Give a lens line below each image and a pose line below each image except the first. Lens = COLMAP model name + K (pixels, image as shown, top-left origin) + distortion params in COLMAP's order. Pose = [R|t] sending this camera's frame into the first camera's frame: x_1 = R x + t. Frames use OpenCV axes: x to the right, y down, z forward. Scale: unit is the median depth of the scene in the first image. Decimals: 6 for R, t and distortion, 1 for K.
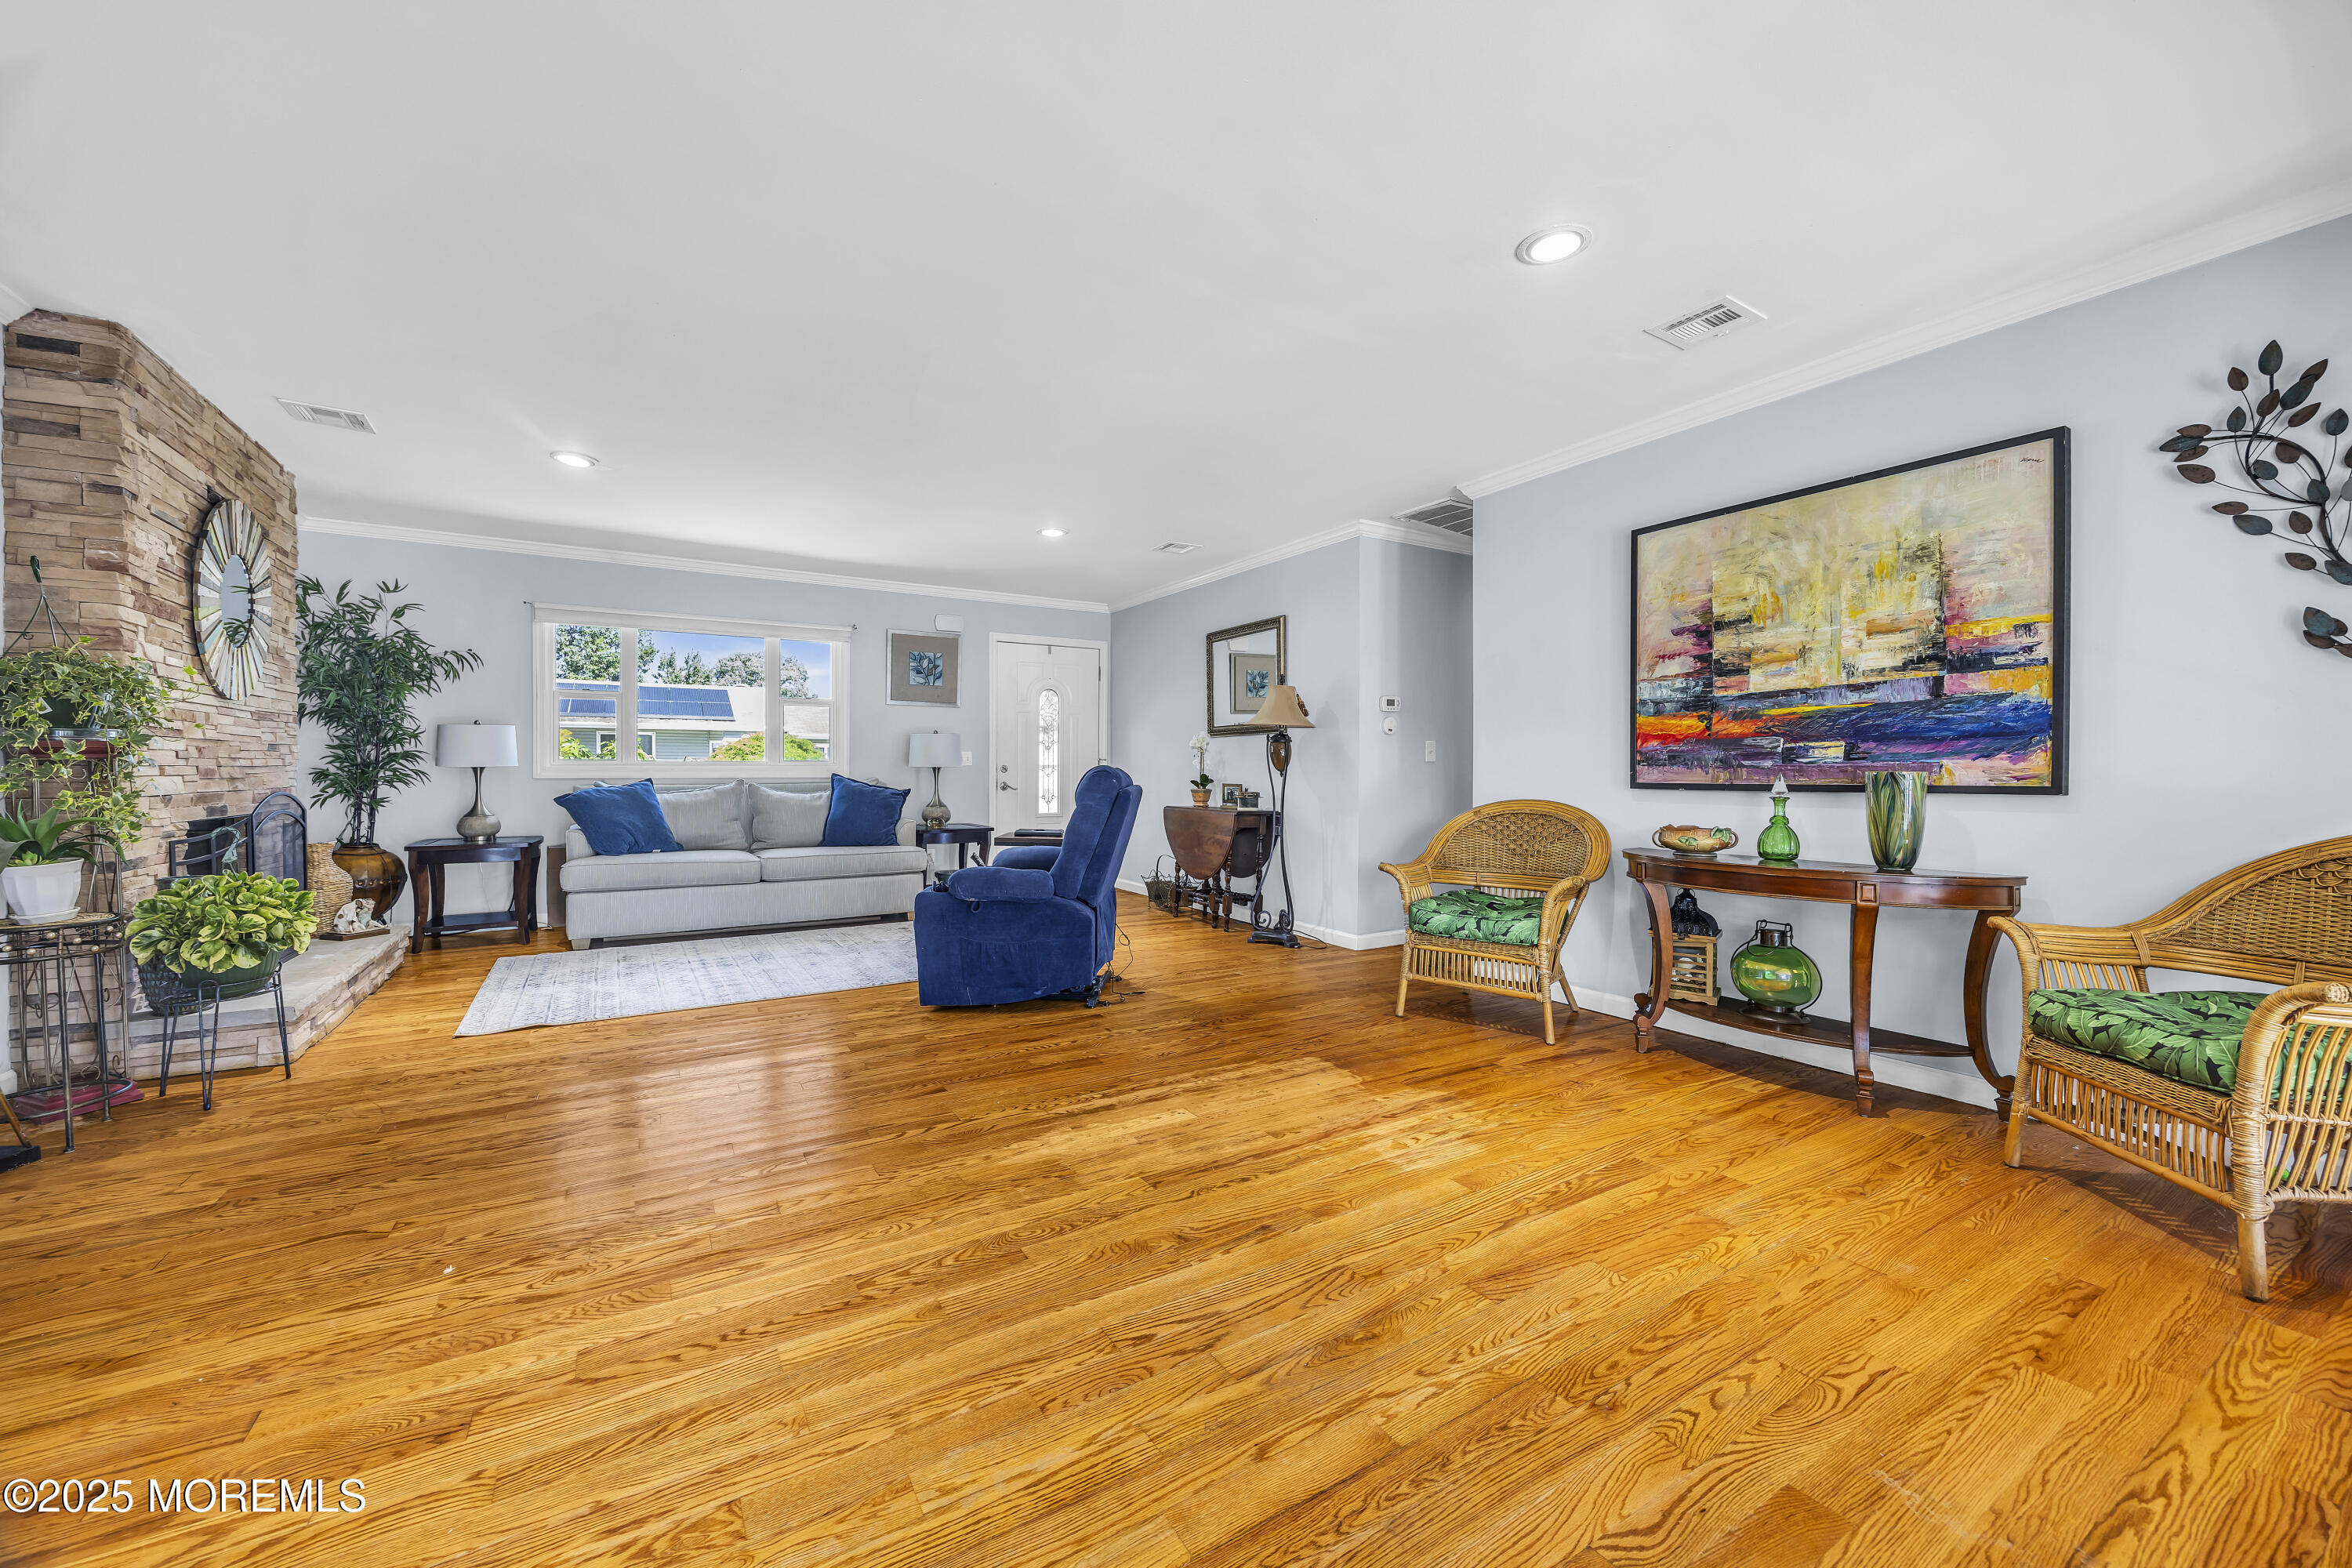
lens RADIAL K [[901.2, 0, 1188.4], [0, 901.2, 776.0], [0, 0, 1]] dist [-0.003111, 0.000765]
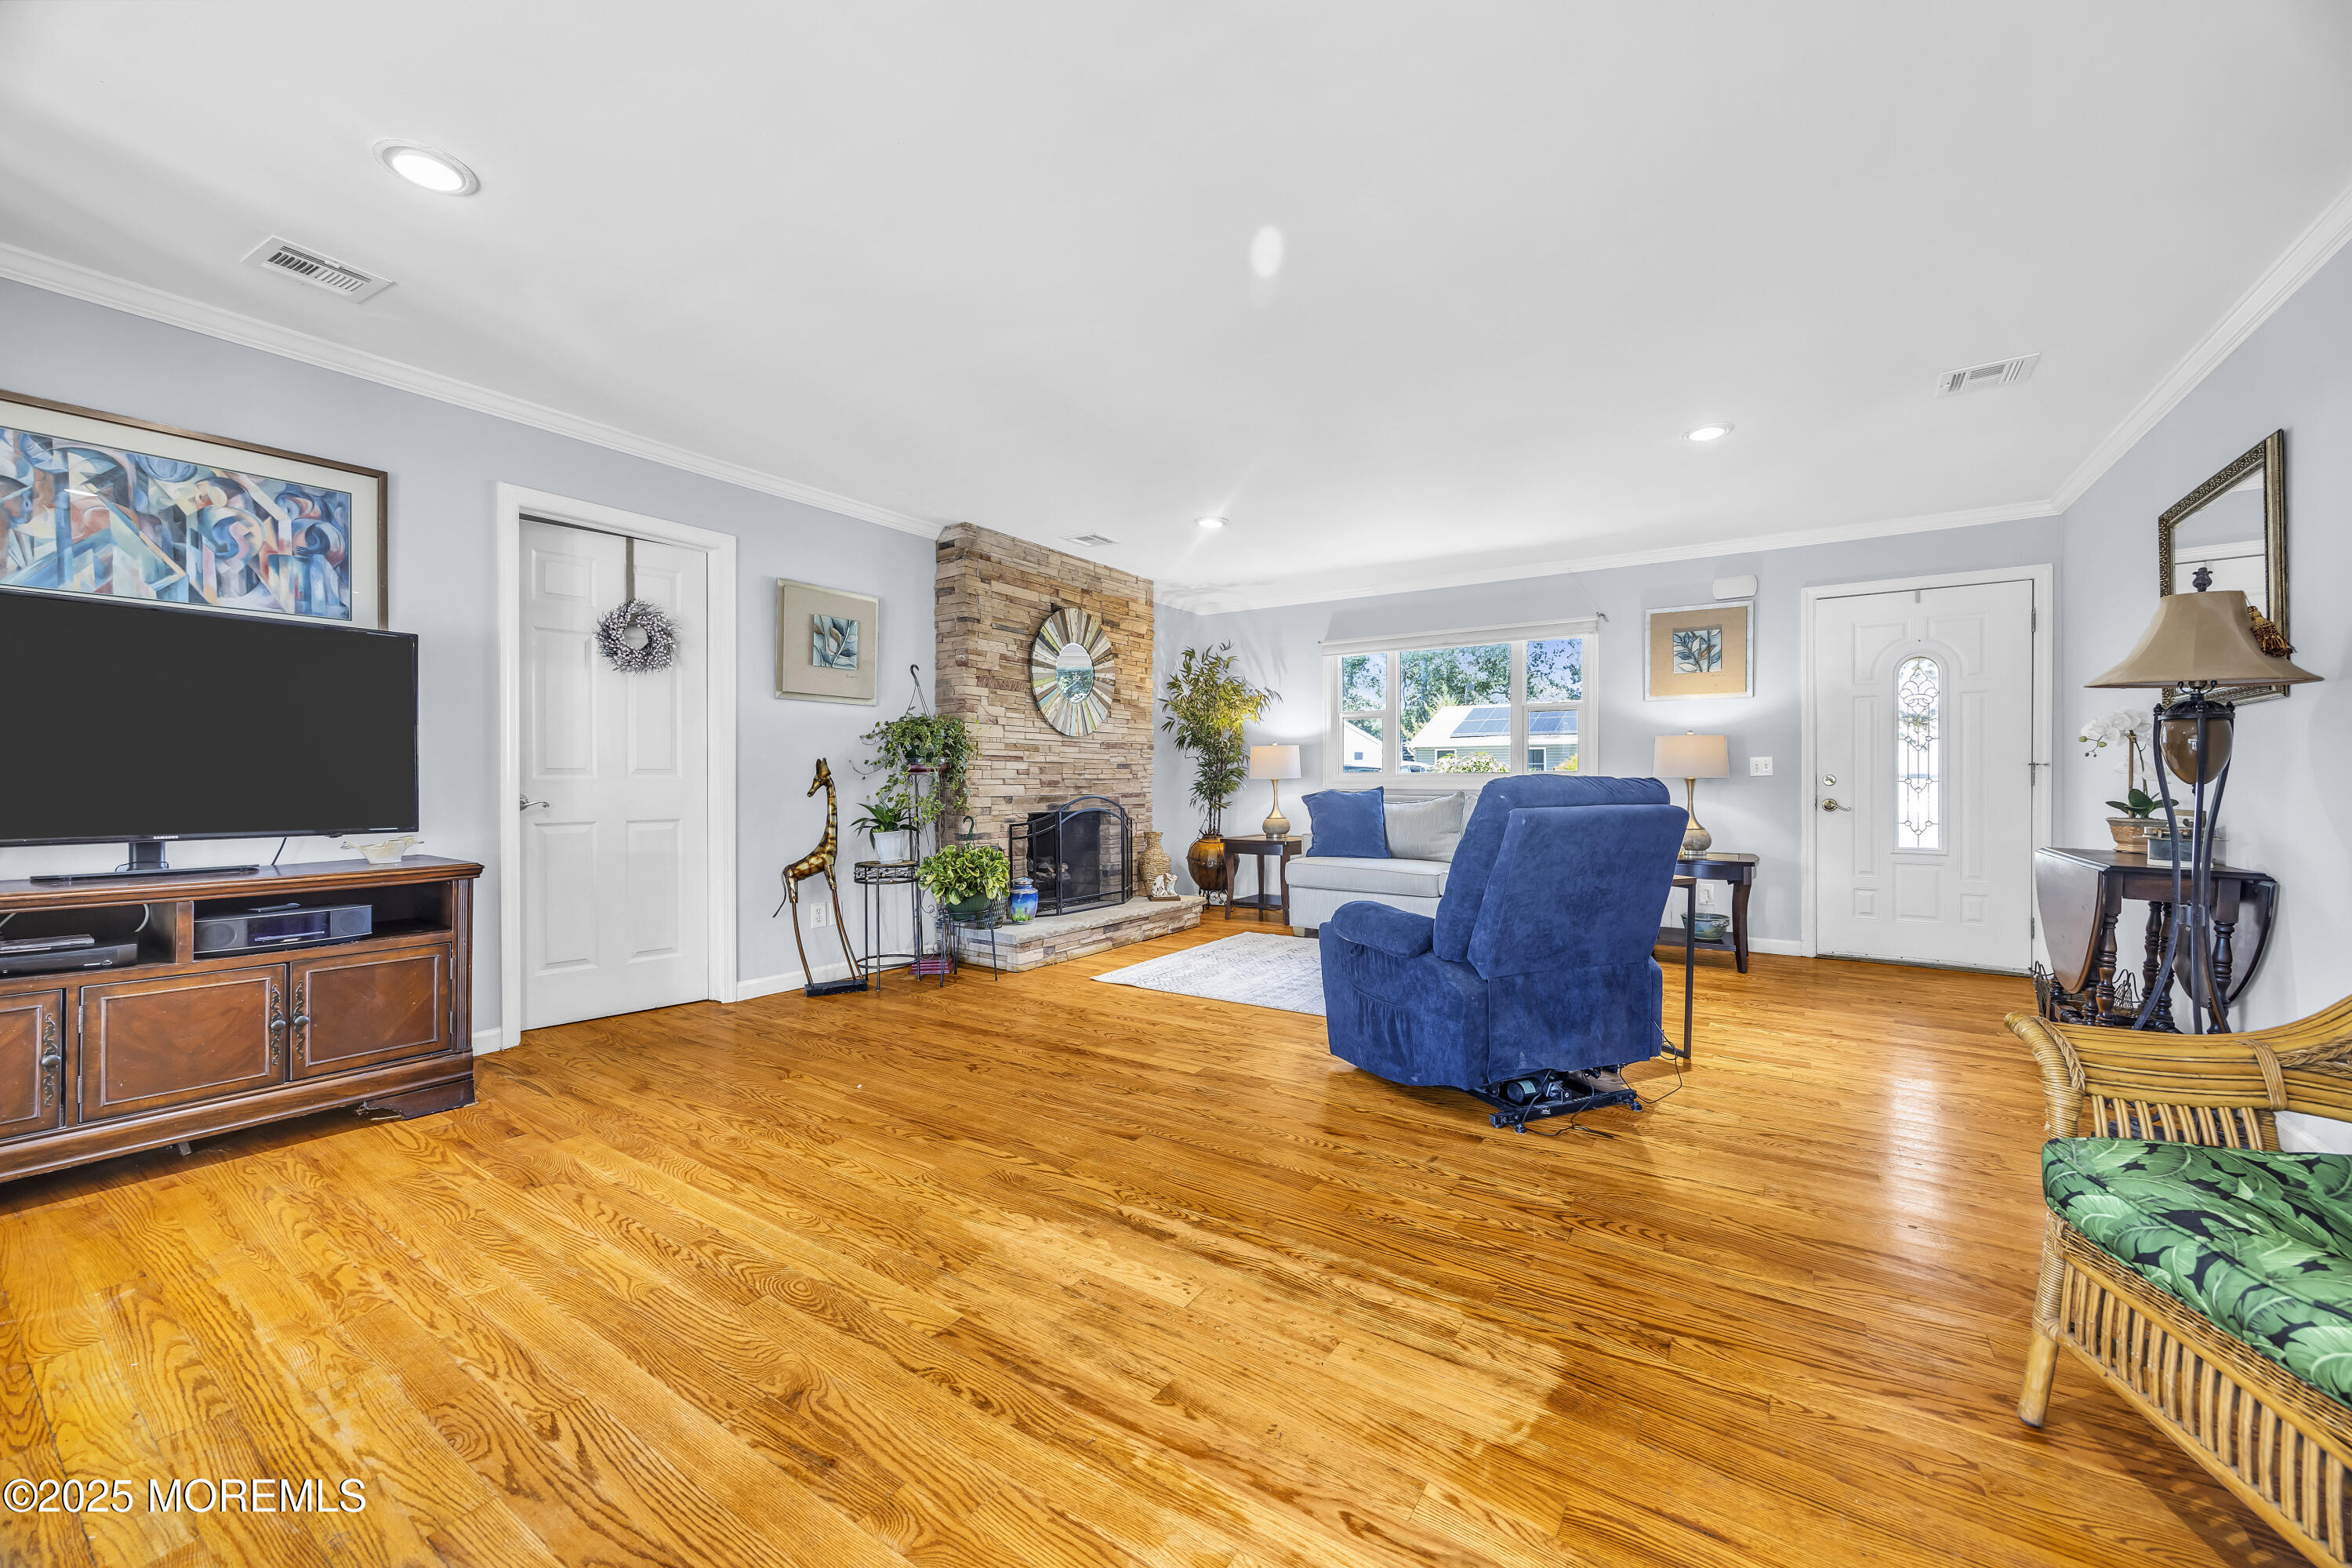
lens RADIAL K [[901.2, 0, 1193.1], [0, 901.2, 780.7], [0, 0, 1]] dist [-0.003111, 0.000765]
pose [[0.422846, -0.001204, -0.906201, 0.541916], [-0.006762, 0.999967, -0.004484, -0.002577], [0.906177, 0.008023, 0.422823, 0.645594]]
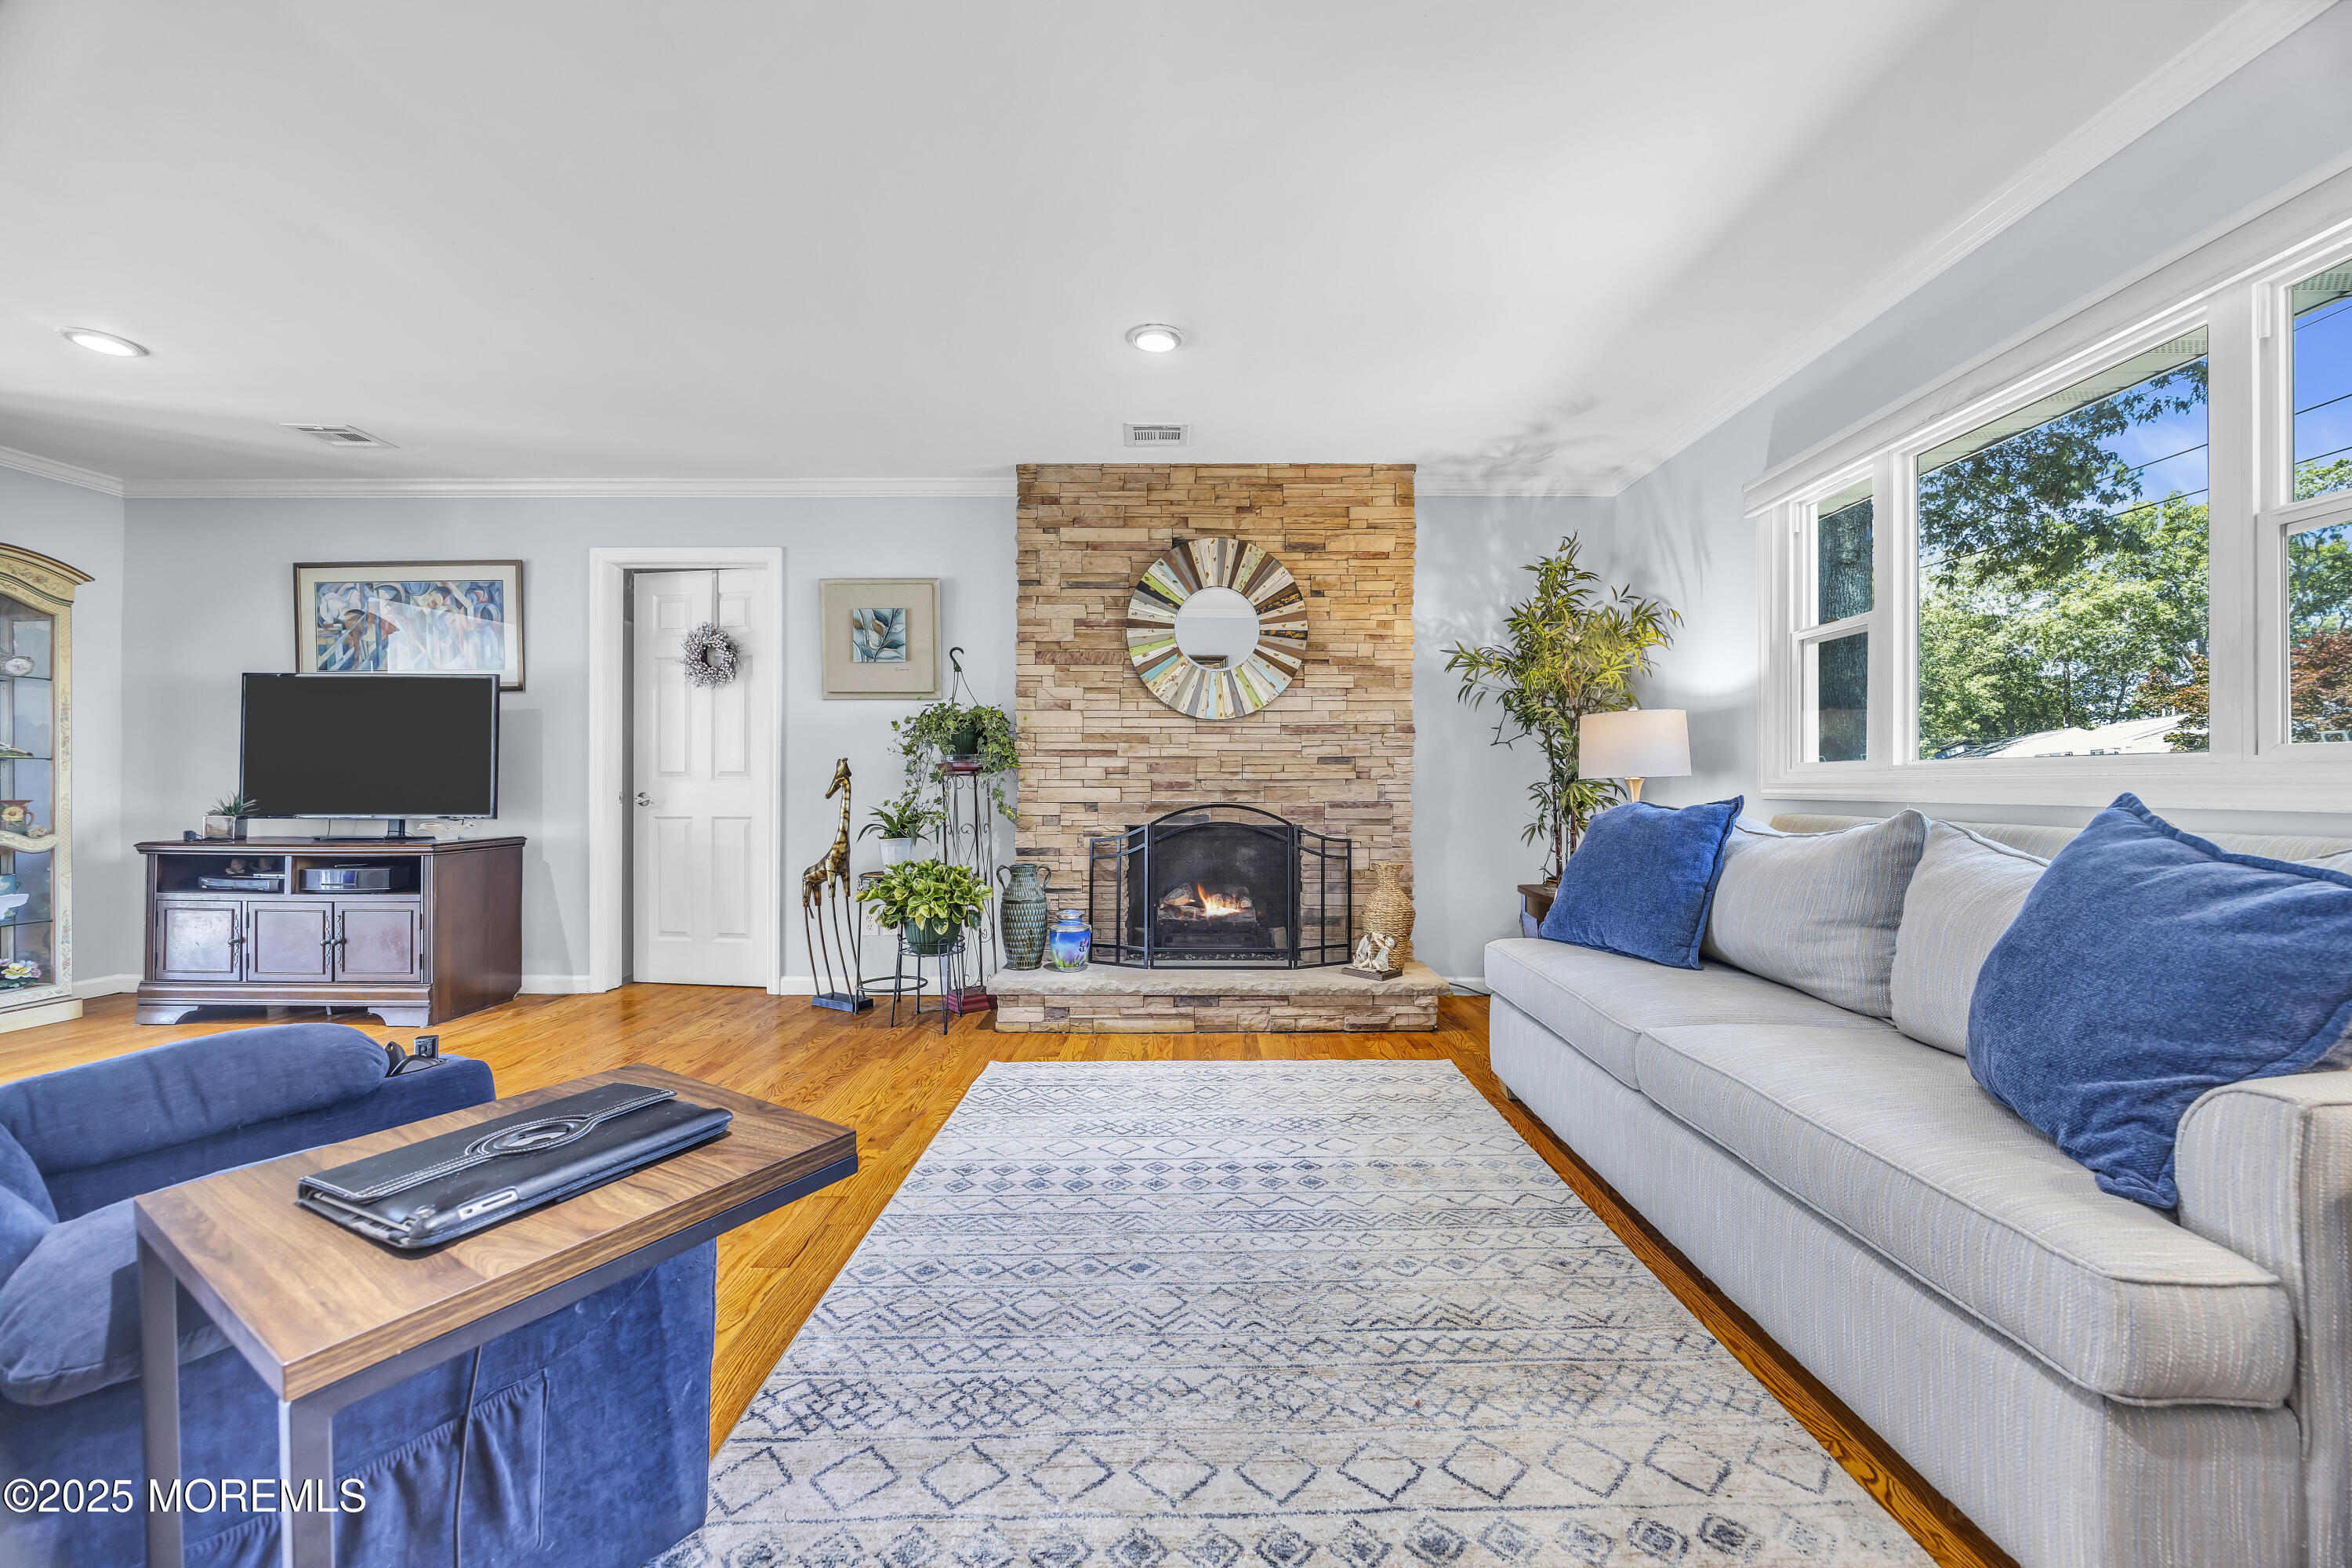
lens RADIAL K [[901.2, 0, 1181.4], [0, 901.2, 783.0], [0, 0, 1]] dist [-0.003111, 0.000765]
pose [[-0.530632, -0.003507, -0.847595, -0.130908], [-0.008222, 0.999966, 0.001010, -0.009139], [0.847563, 0.007505, -0.530642, 1.900564]]
